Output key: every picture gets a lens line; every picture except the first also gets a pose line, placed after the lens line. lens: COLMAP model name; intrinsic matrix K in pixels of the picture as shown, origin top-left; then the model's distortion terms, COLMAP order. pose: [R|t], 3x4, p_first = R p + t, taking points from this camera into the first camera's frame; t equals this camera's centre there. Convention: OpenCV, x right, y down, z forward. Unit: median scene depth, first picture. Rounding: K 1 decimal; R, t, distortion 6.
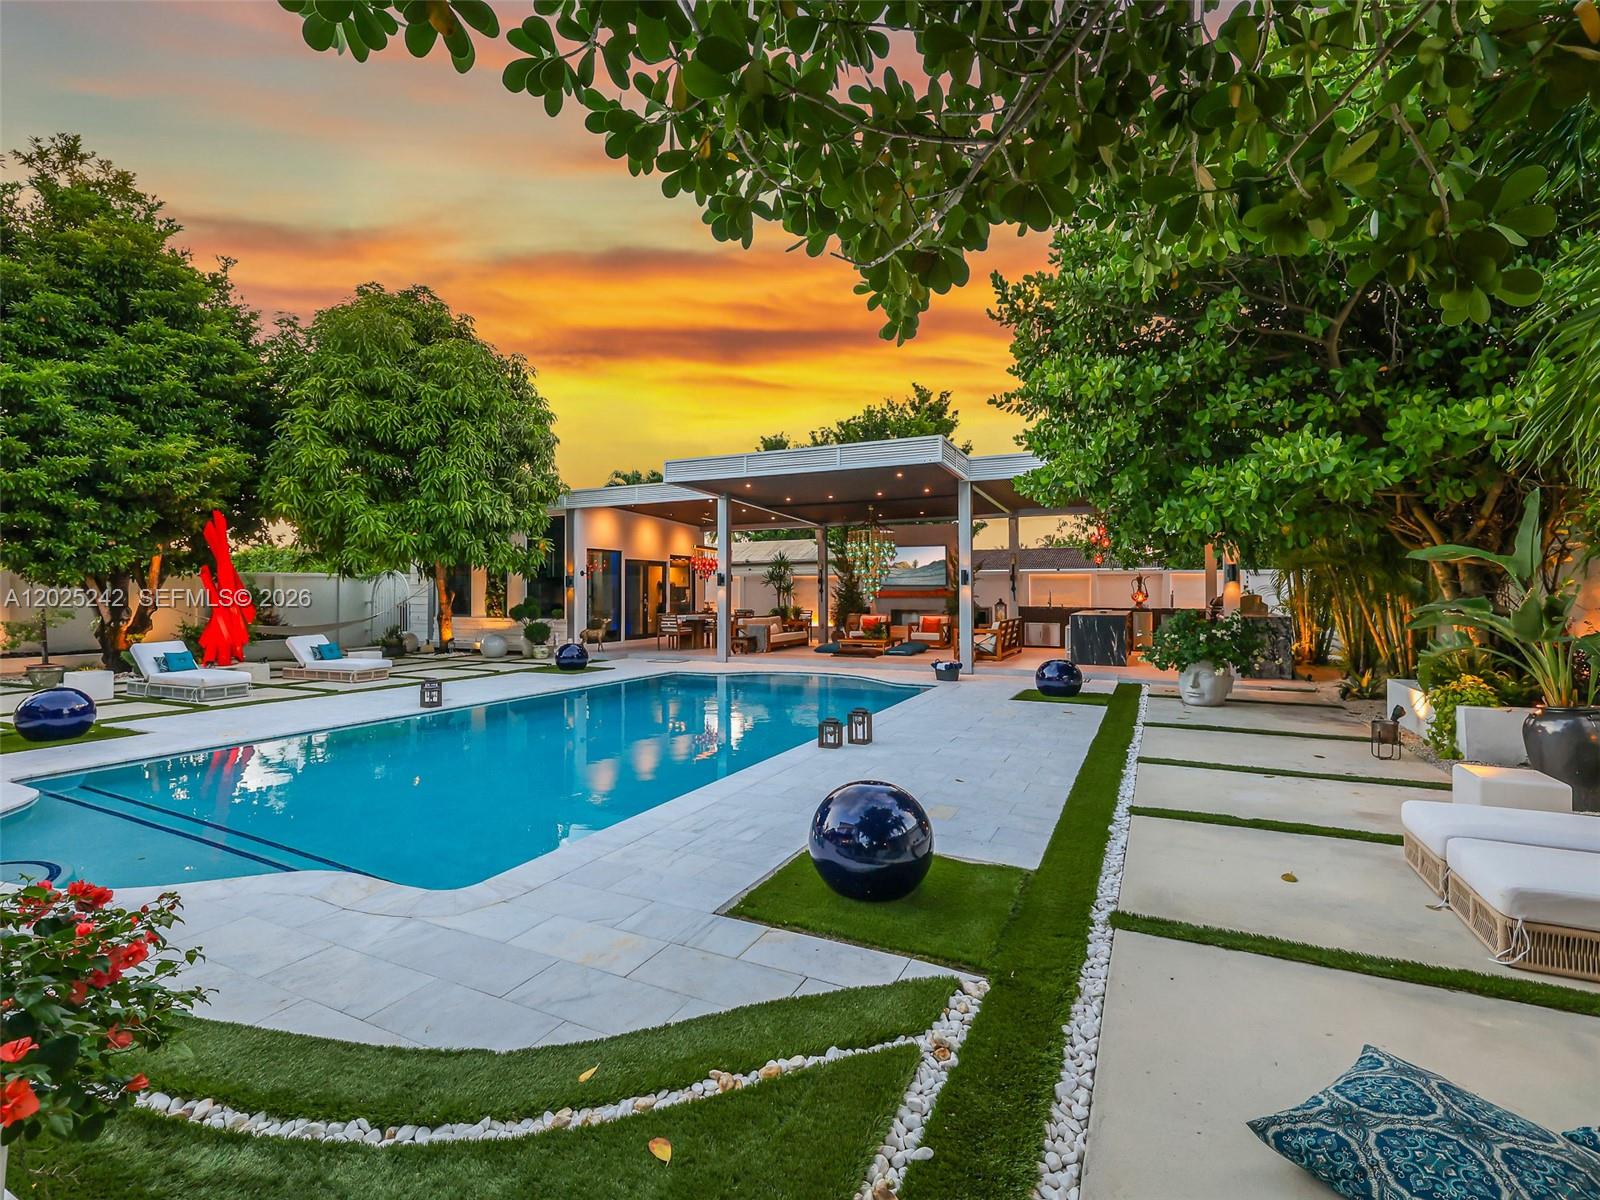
lens RADIAL K [[723.9, 0, 802.4], [0, 723.9, 584.8], [0, 0, 1]] dist [-0.000262, -0.000618]
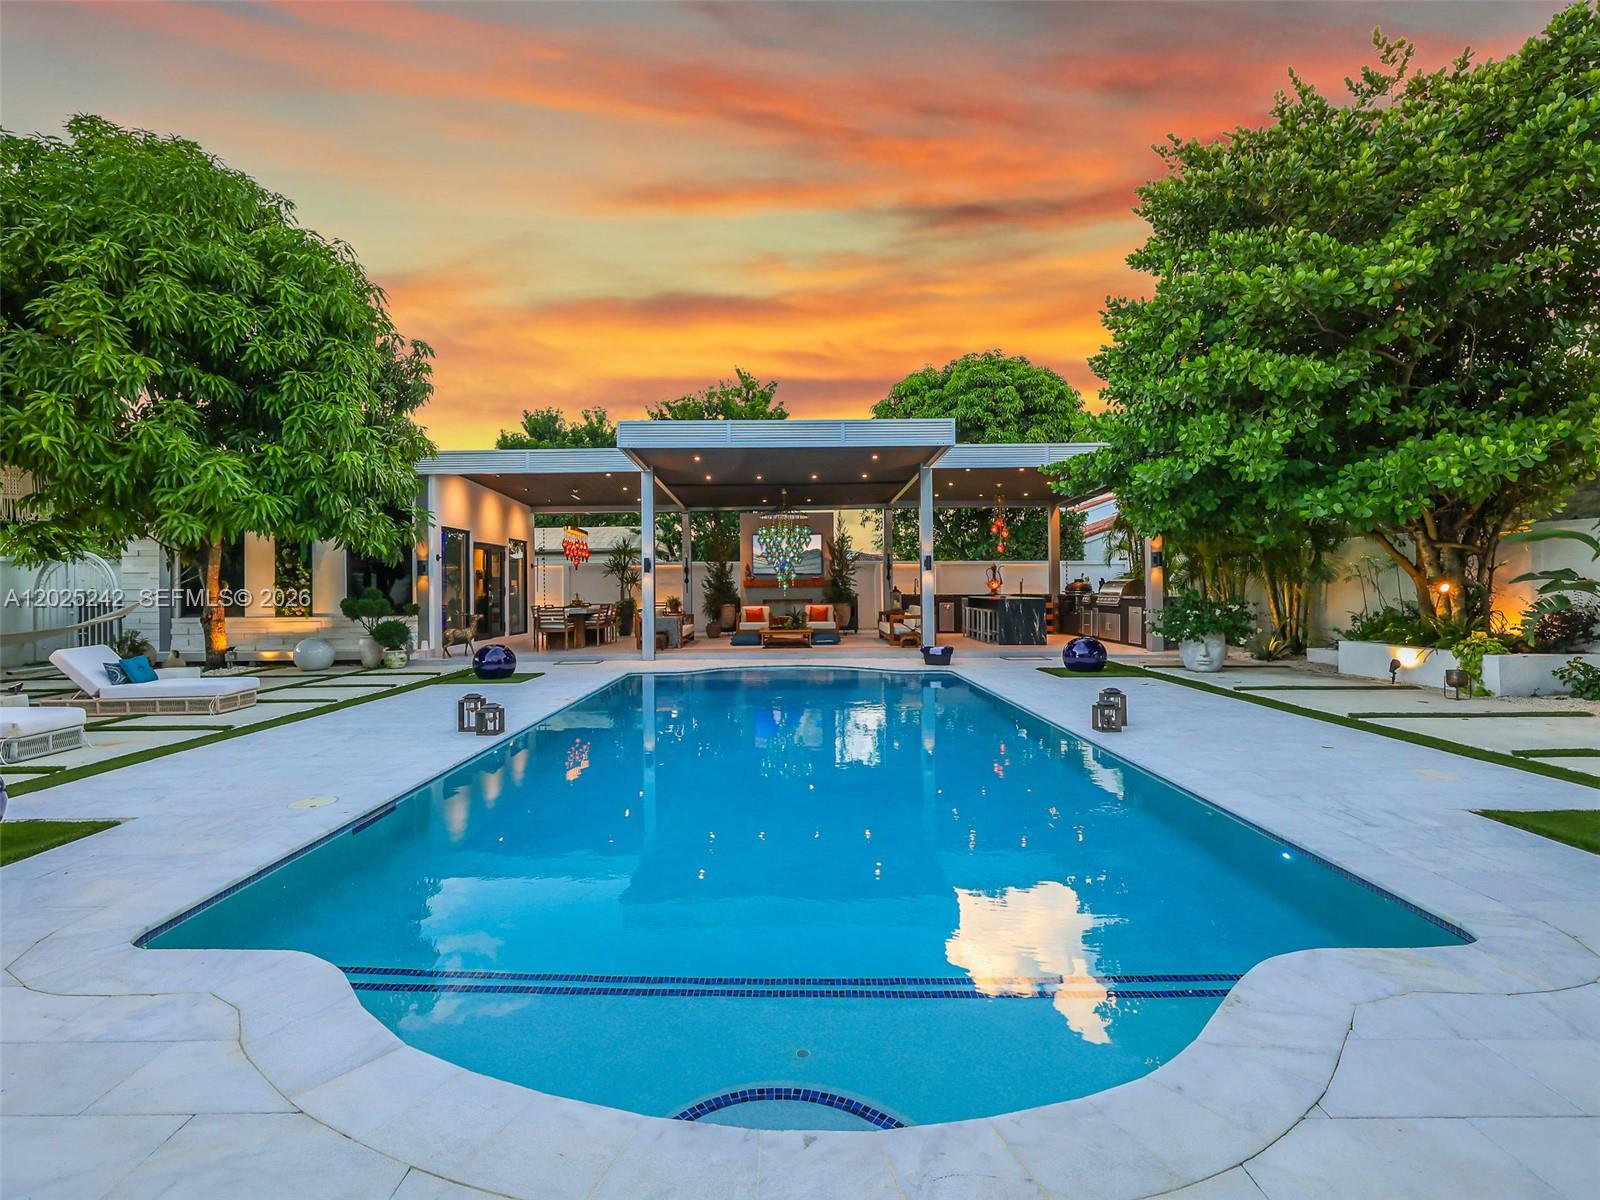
lens RADIAL K [[723.9, 0, 802.4], [0, 723.9, 584.8], [0, 0, 1]] dist [-0.000262, -0.000618]
pose [[0.909217, -0.005271, 0.416290, -0.282621], [0.003226, 0.999979, 0.005616, 0.010893], [-0.416311, -0.003763, 0.909214, 0.123313]]
